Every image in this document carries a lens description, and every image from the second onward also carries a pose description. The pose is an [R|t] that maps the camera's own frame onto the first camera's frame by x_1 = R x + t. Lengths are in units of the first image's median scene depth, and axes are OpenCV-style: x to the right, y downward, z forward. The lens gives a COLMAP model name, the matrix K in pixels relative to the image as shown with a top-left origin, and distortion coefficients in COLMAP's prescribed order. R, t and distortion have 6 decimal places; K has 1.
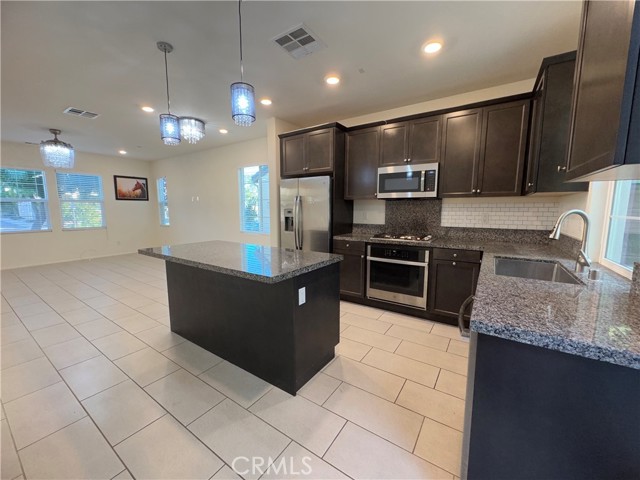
lens RADIAL K [[254.7, 0, 320.0], [0, 254.7, 240.0], [0, 0, 1]] dist [-0.002903, -0.000281]
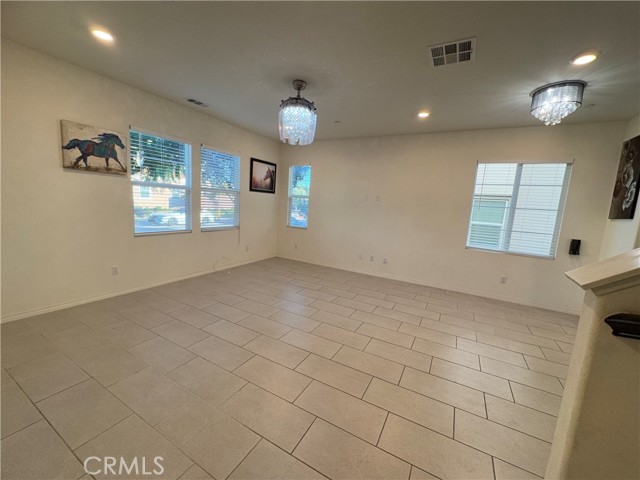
lens RADIAL K [[257.9, 0, 320.0], [0, 257.9, 240.0], [0, 0, 1]] dist [-0.011789, -0.000102]
pose [[0.993918, 0.052845, 0.096614, -0.662415], [-0.054339, 0.998439, 0.012895, -0.035069], [-0.095782, -0.018067, 0.995238, 0.227640]]
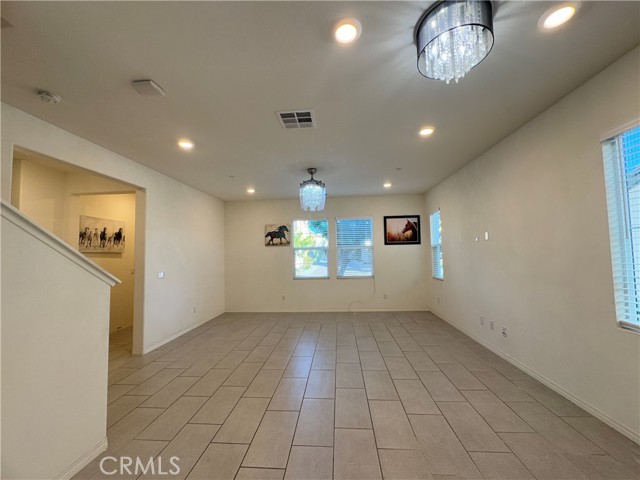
lens RADIAL K [[254.7, 0, 320.0], [0, 254.7, 240.0], [0, 0, 1]] dist [-0.002903, -0.000281]
pose [[0.493007, -0.055676, -0.868242, -0.171264], [-0.090256, 0.989293, -0.114688, -0.056248], [0.865331, 0.134906, 0.482703, 0.401390]]
